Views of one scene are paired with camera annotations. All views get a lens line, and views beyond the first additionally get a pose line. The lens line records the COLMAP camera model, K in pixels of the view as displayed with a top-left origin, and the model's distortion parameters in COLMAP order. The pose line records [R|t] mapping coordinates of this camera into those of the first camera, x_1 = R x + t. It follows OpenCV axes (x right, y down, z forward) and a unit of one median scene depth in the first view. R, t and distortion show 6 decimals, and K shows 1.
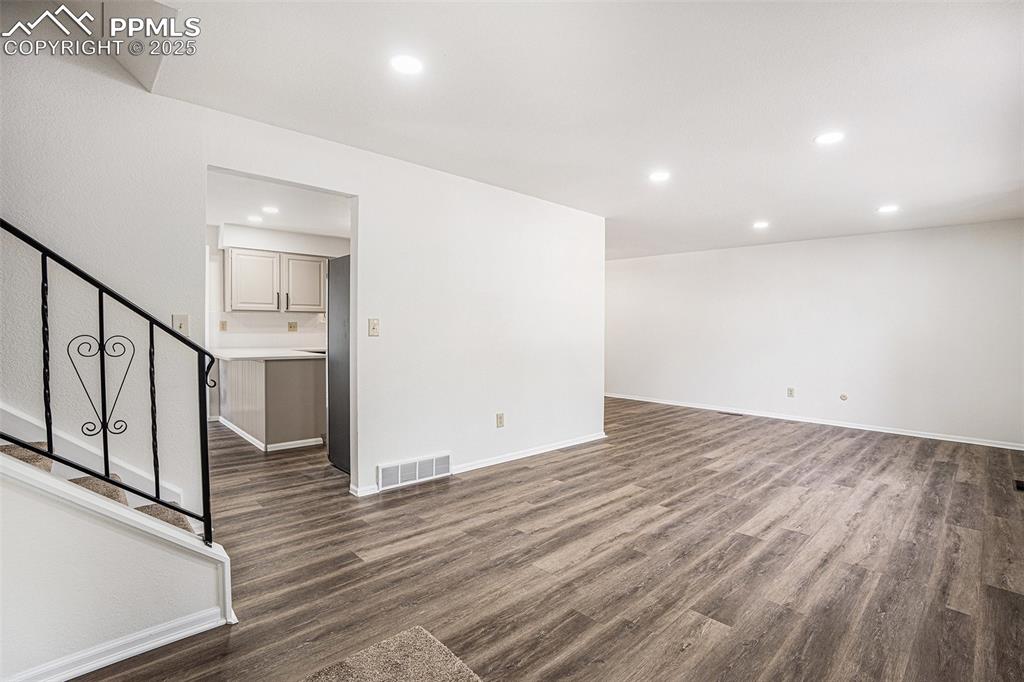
lens RADIAL K [[475.4, 0, 509.4], [0, 475.4, 334.1], [0, 0, 1]] dist [-0.049008, 0.000185]
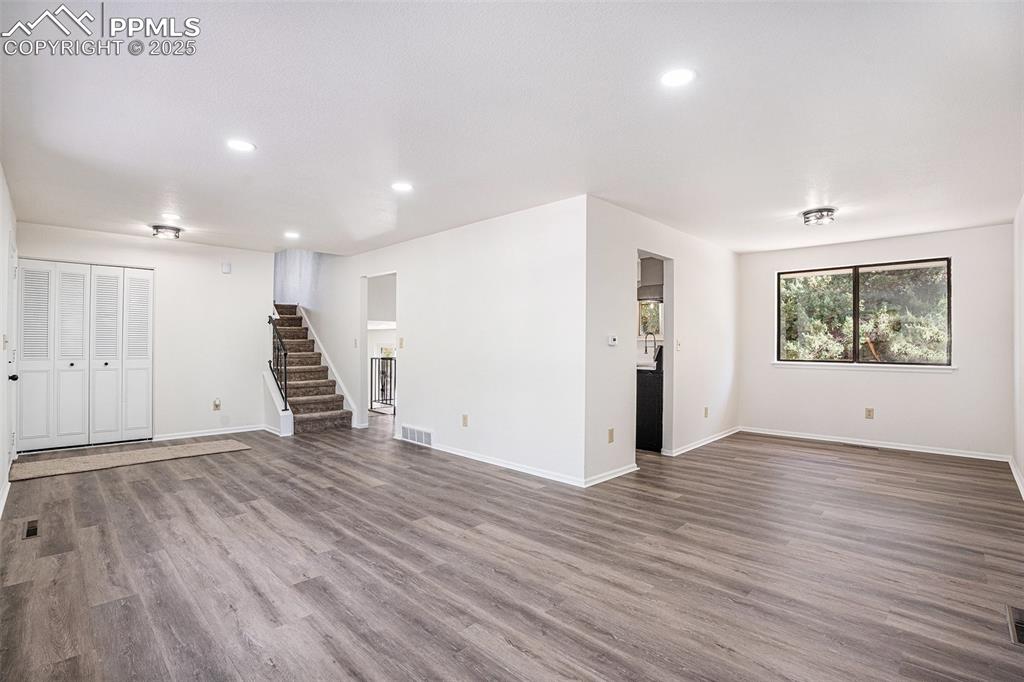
lens RADIAL K [[475.4, 0, 509.4], [0, 475.4, 342.3], [0, 0, 1]] dist [-0.049008, 0.000185]
pose [[0.038098, -0.016374, -0.999140, 1.439751], [-0.016236, 0.999724, -0.017003, 0.005012], [0.999142, 0.016870, 0.037822, 1.300268]]
